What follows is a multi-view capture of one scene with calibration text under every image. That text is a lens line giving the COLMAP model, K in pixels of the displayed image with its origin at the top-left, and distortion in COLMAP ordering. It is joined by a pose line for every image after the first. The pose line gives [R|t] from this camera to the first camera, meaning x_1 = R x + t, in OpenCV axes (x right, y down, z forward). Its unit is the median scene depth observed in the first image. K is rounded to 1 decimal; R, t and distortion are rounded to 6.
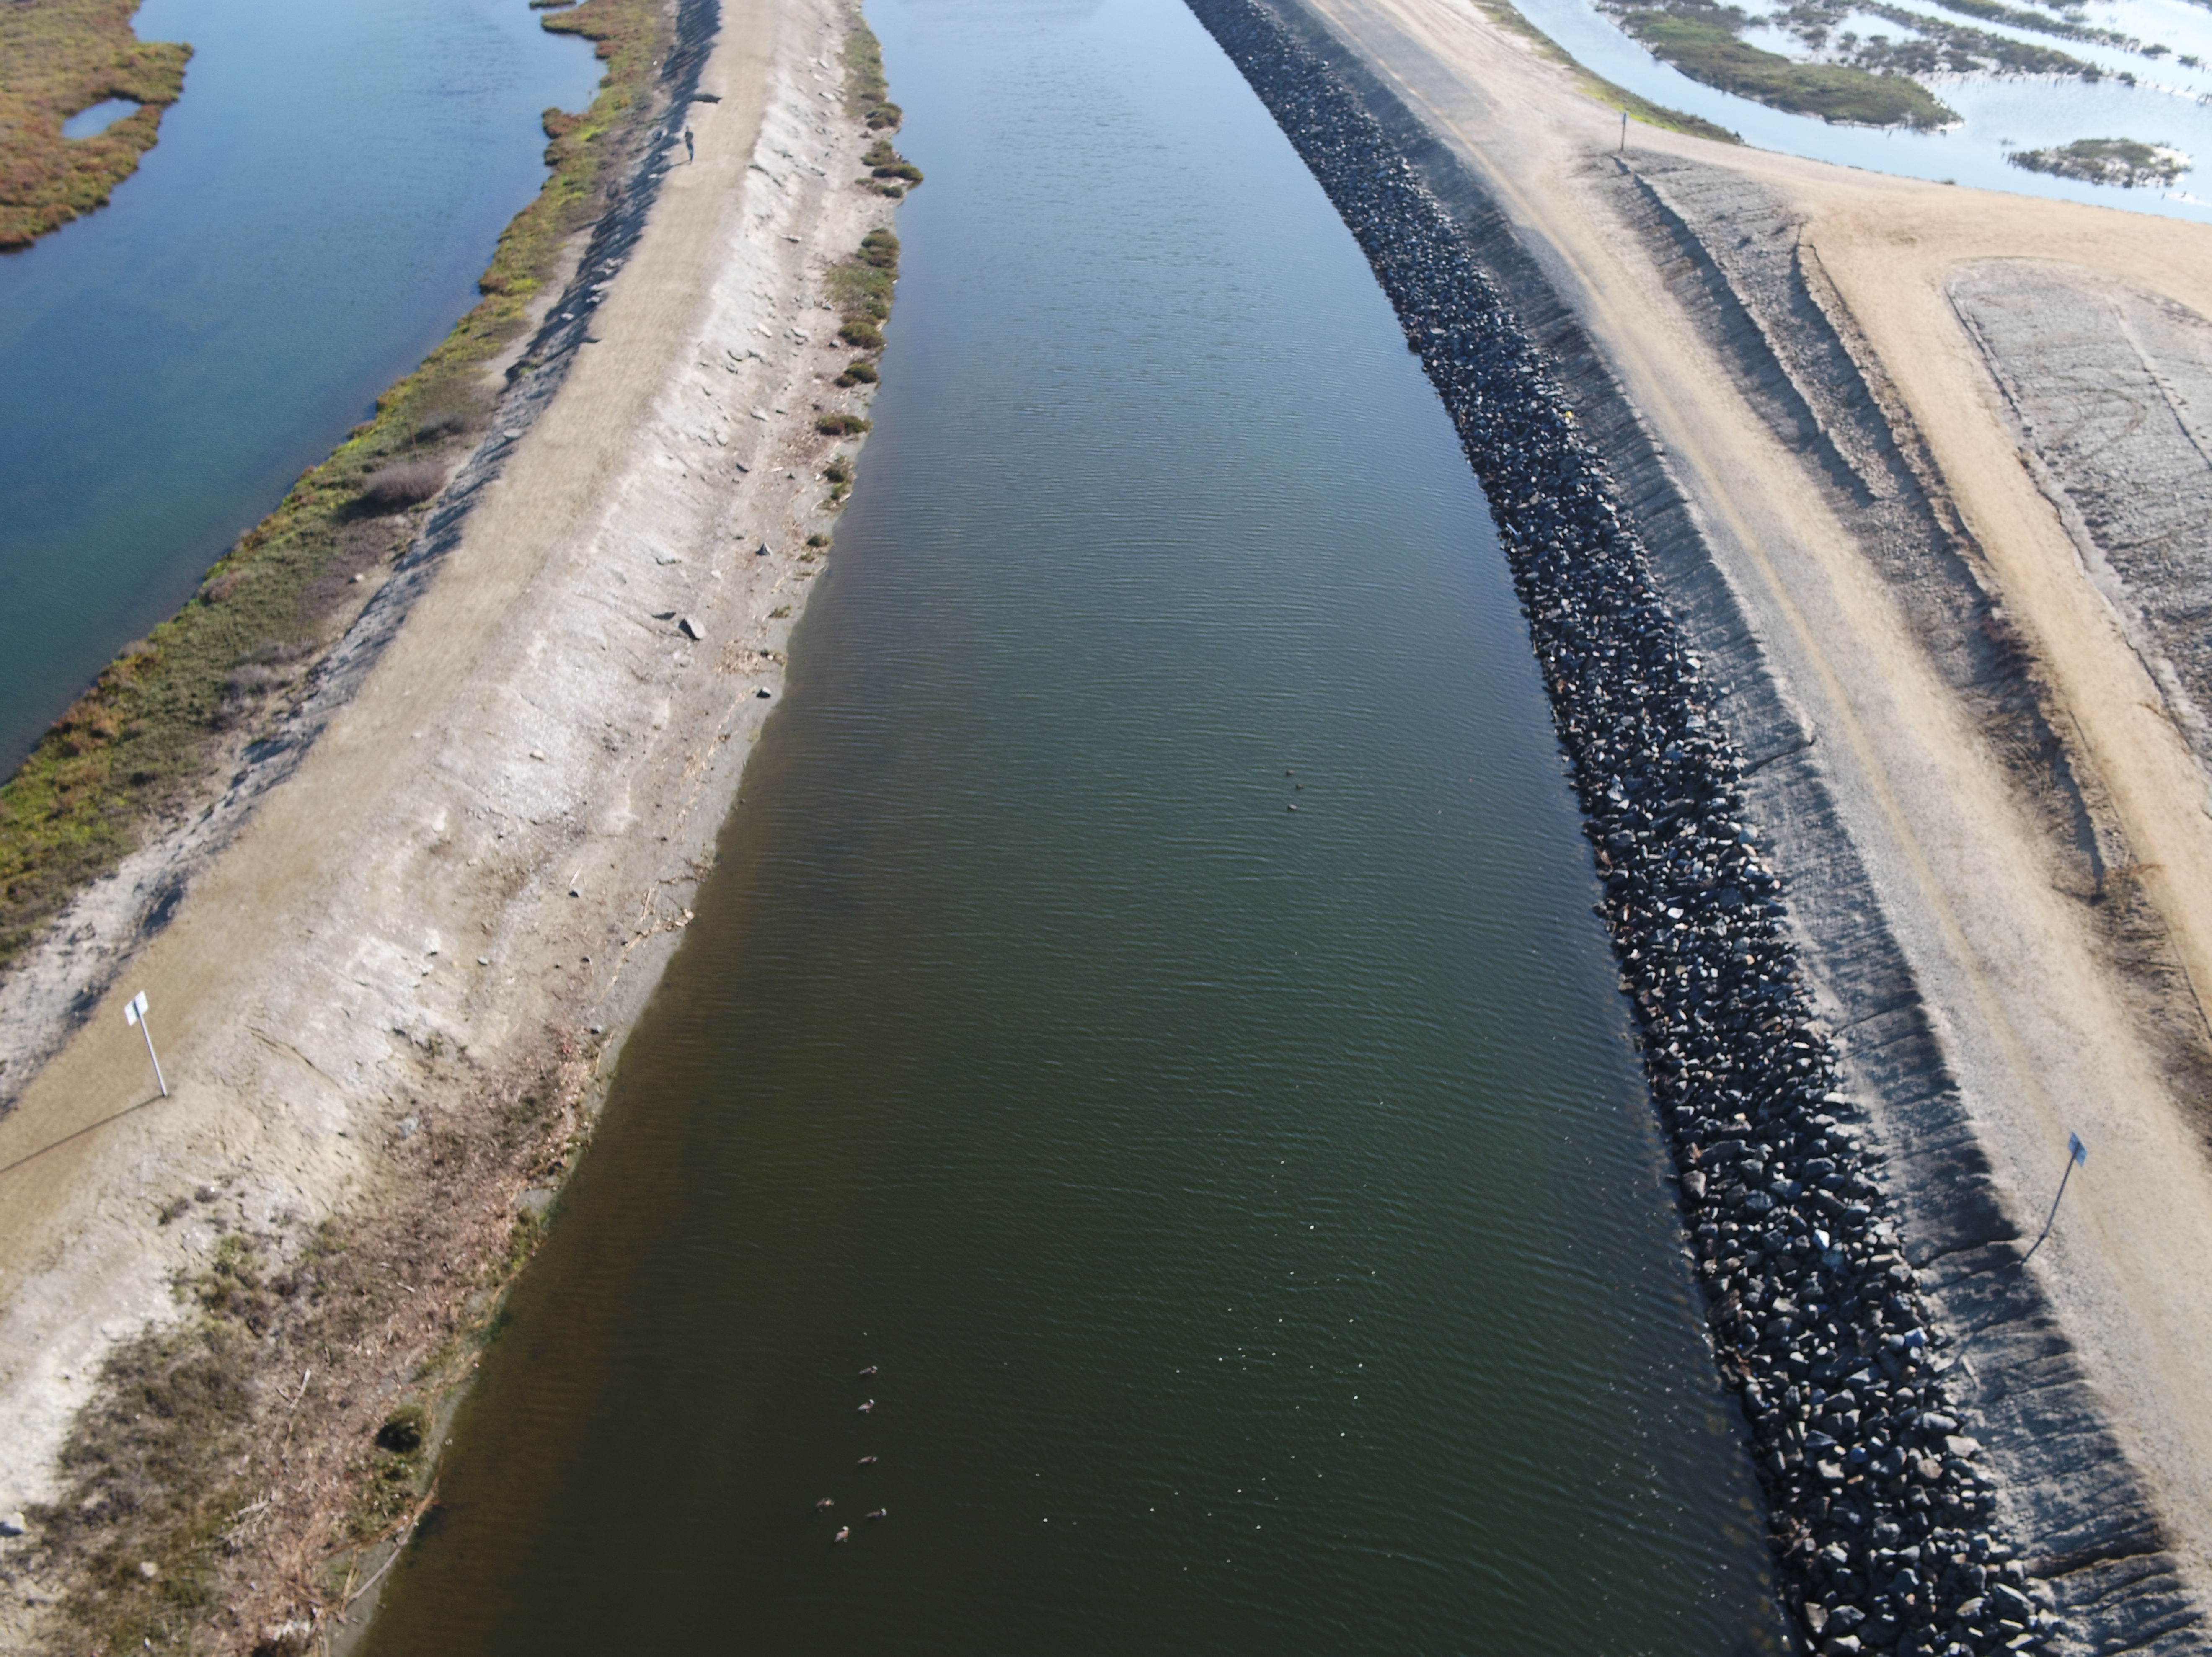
lens RADIAL K [[1897.2, 0, 1101.0], [0, 1897.2, 813.2], [0, 0, 1]] dist [-0.001581, -0.000957]
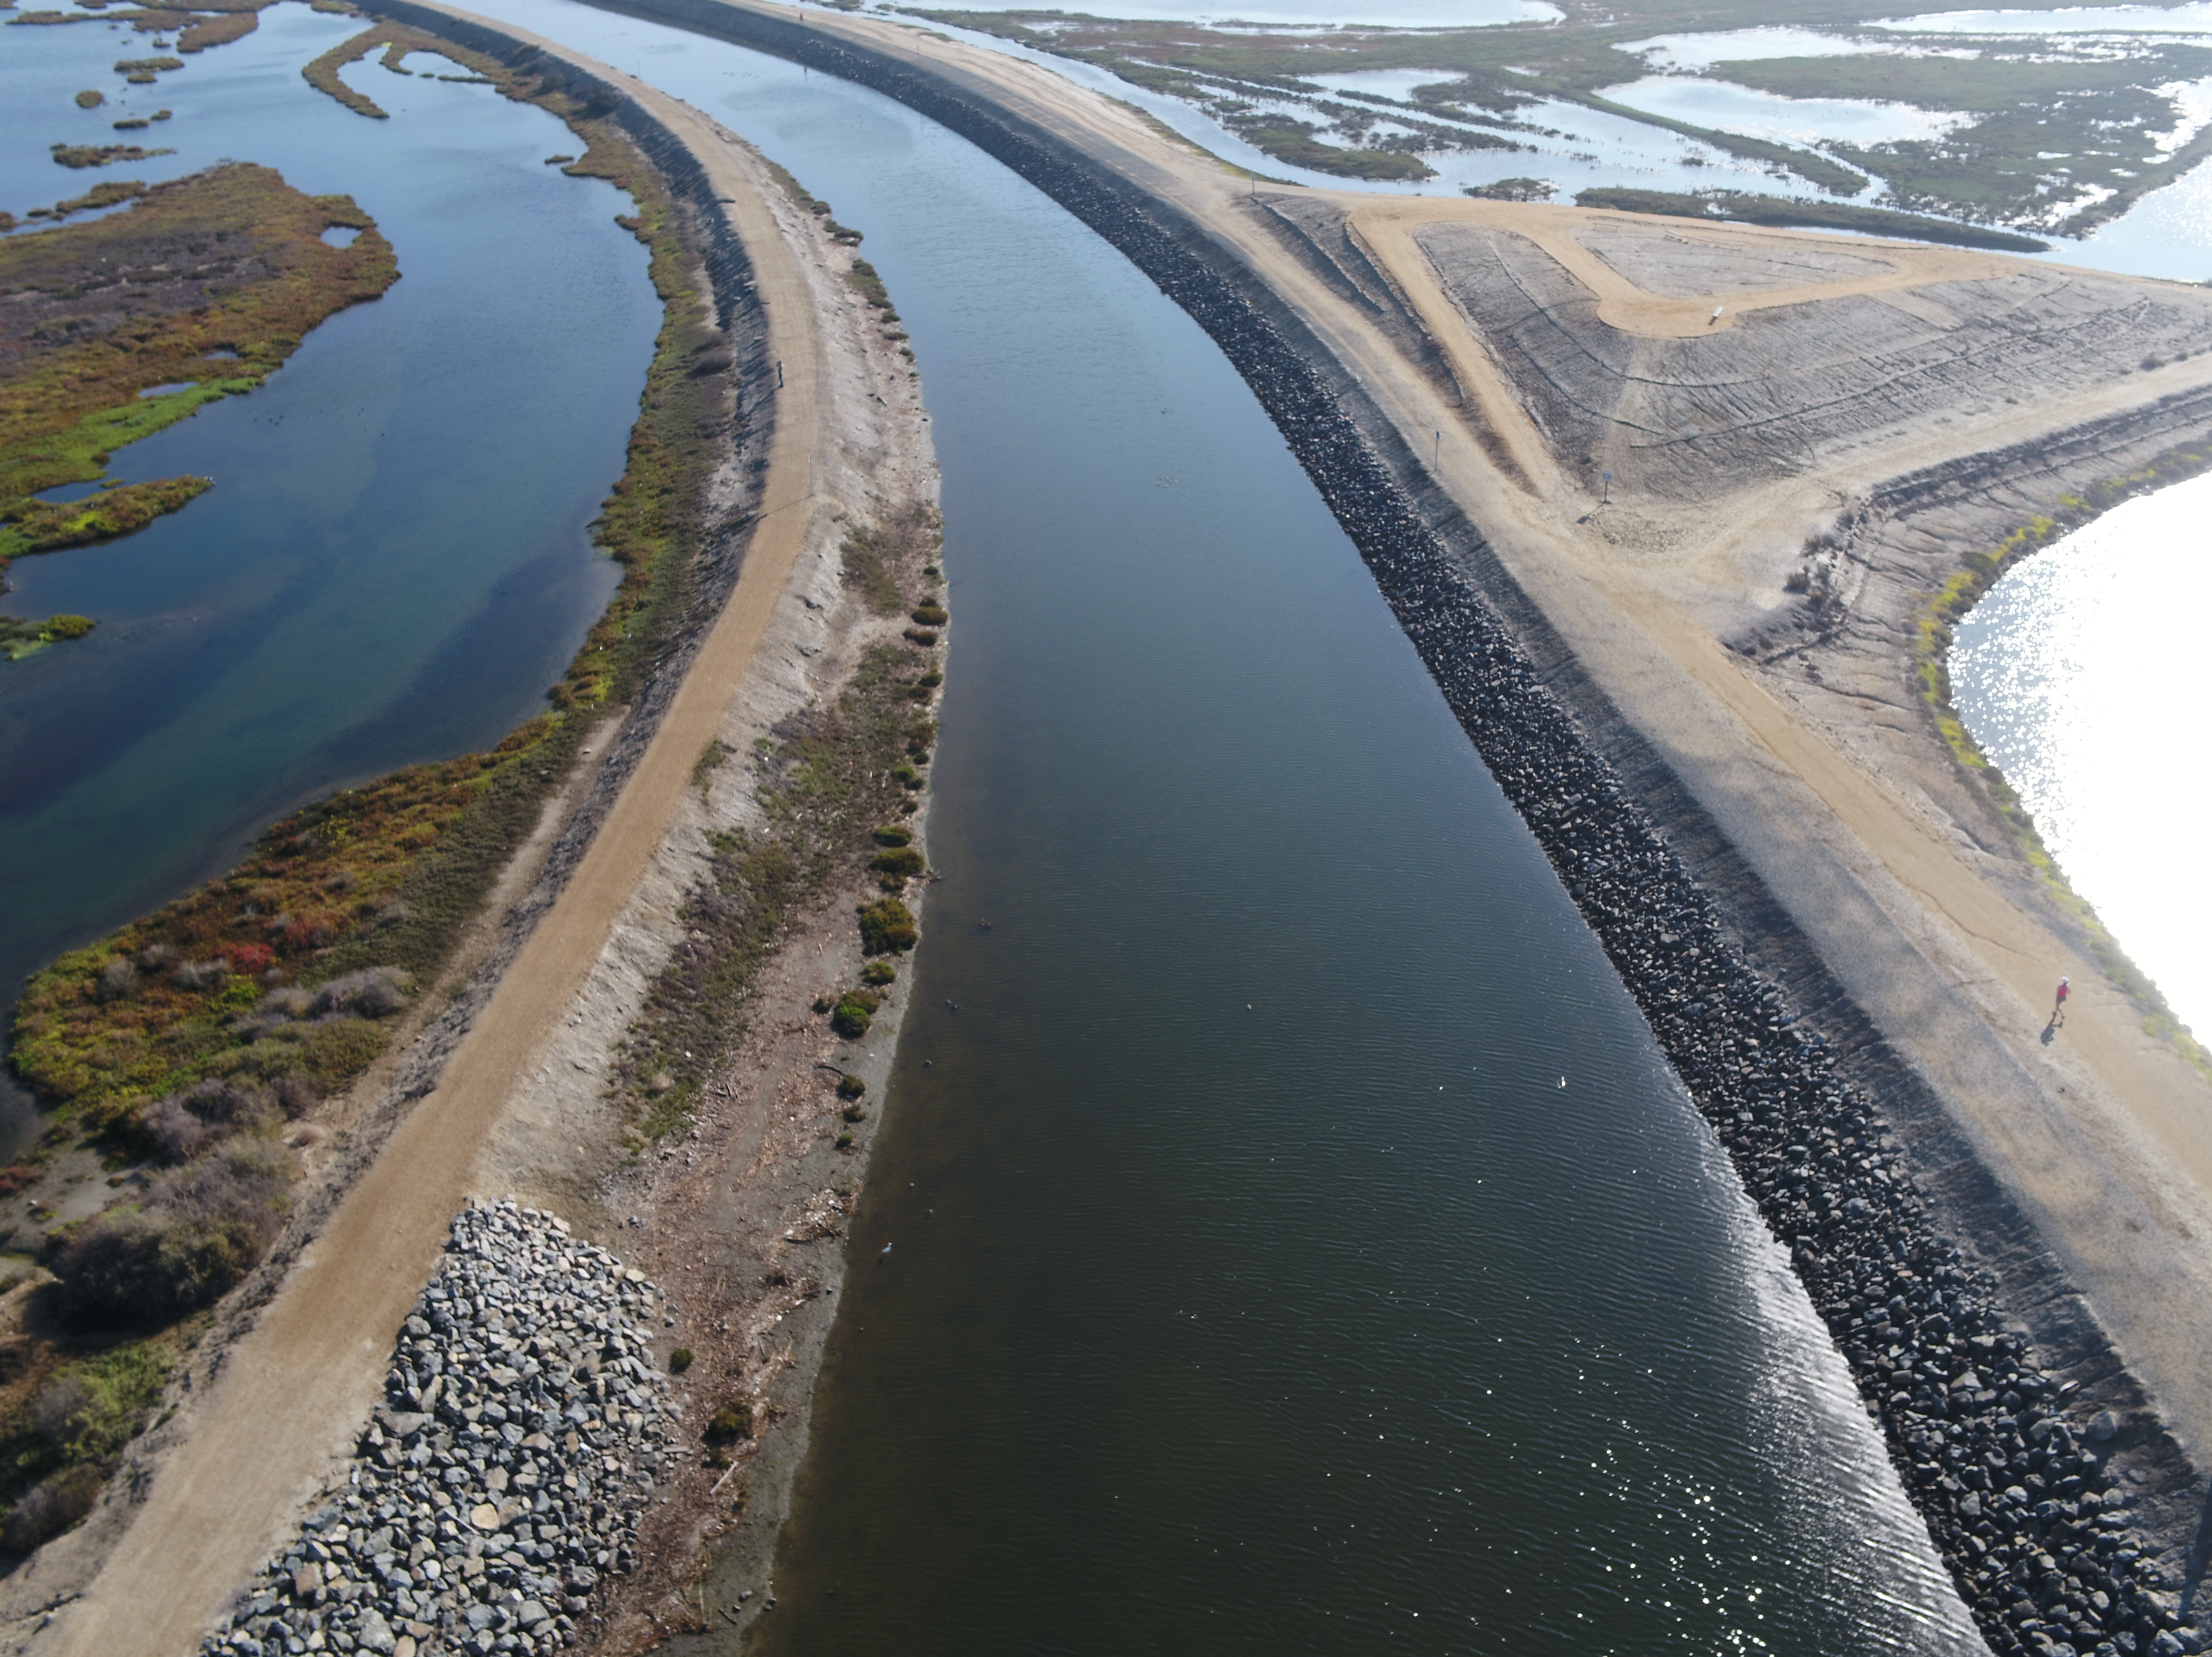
lens RADIAL K [[1897.2, 0, 1100.7], [0, 1897.2, 821.9], [0, 0, 1]] dist [-0.001581, -0.000957]
pose [[0.980945, -0.111625, 0.159016, -0.313719], [0.122514, 0.990629, -0.060371, 0.470424], [-0.150787, 0.078703, 0.985428, -1.008311]]
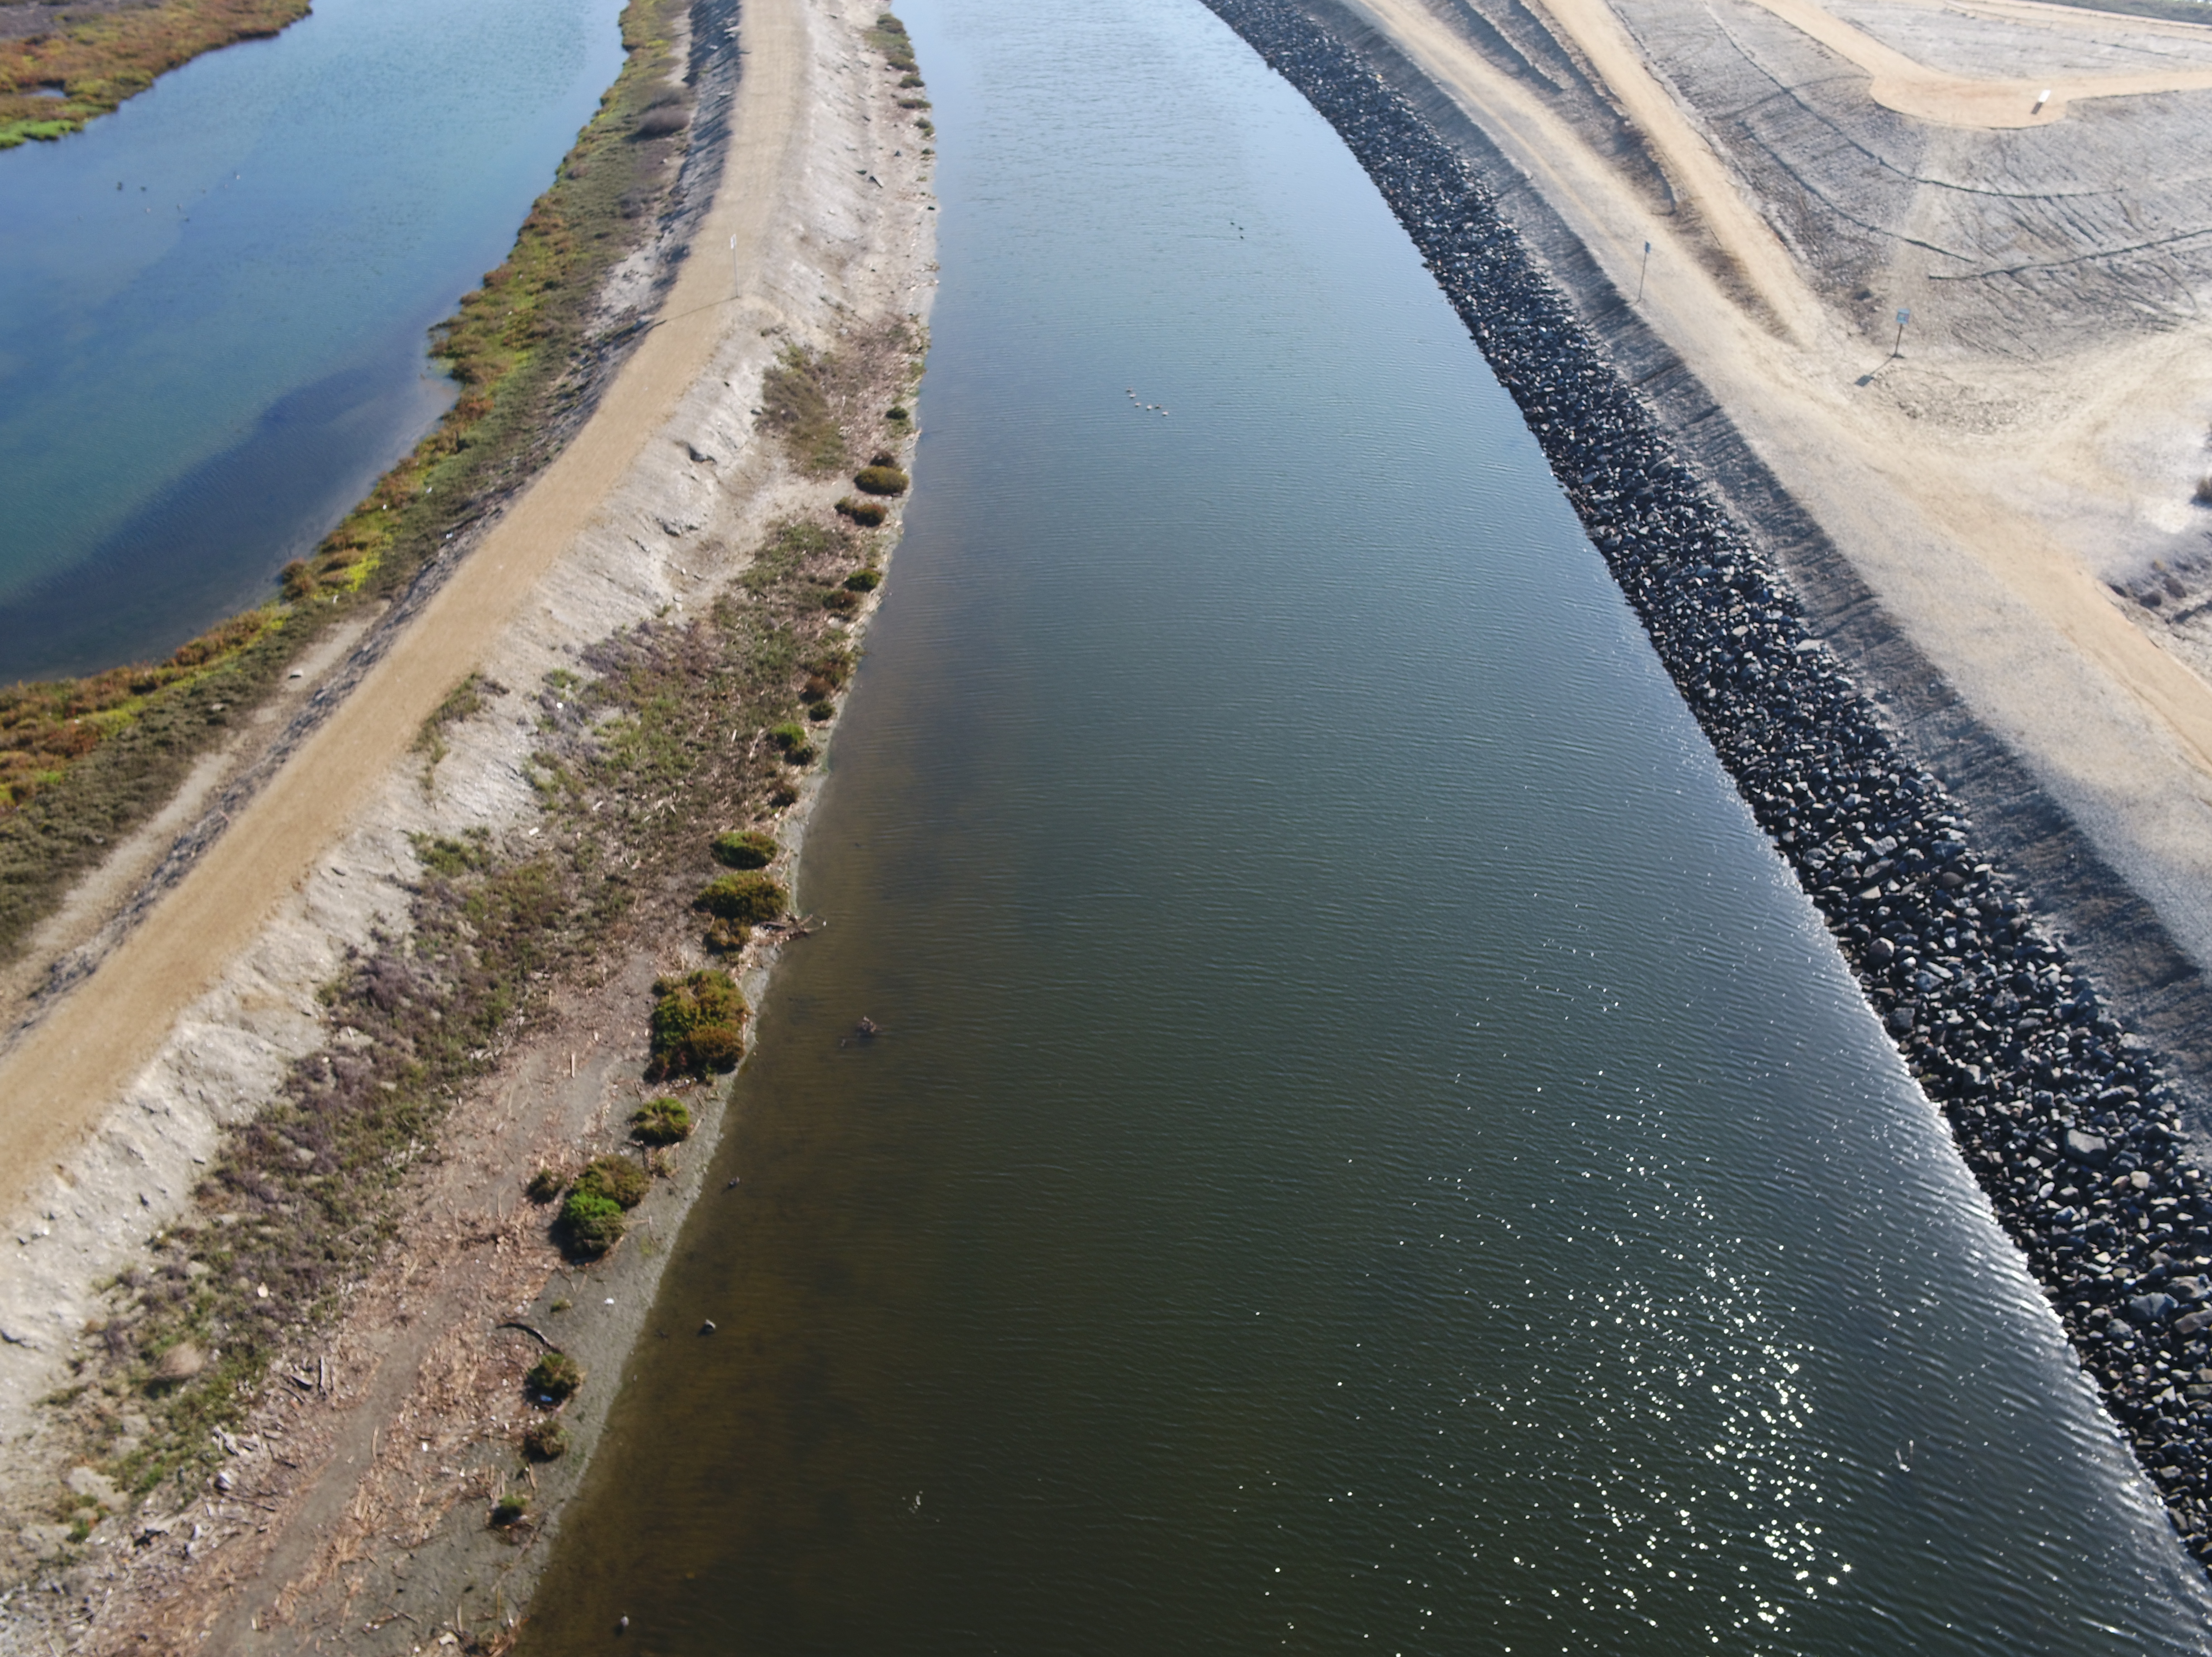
lens RADIAL K [[1897.2, 0, 1102.9], [0, 1897.2, 821.6], [0, 0, 1]] dist [-0.001581, -0.000957]
pose [[0.991831, -0.069446, 0.106995, -0.198054], [0.068971, 0.997585, 0.008142, 0.387004], [-0.107302, -0.000696, 0.994226, -0.561477]]
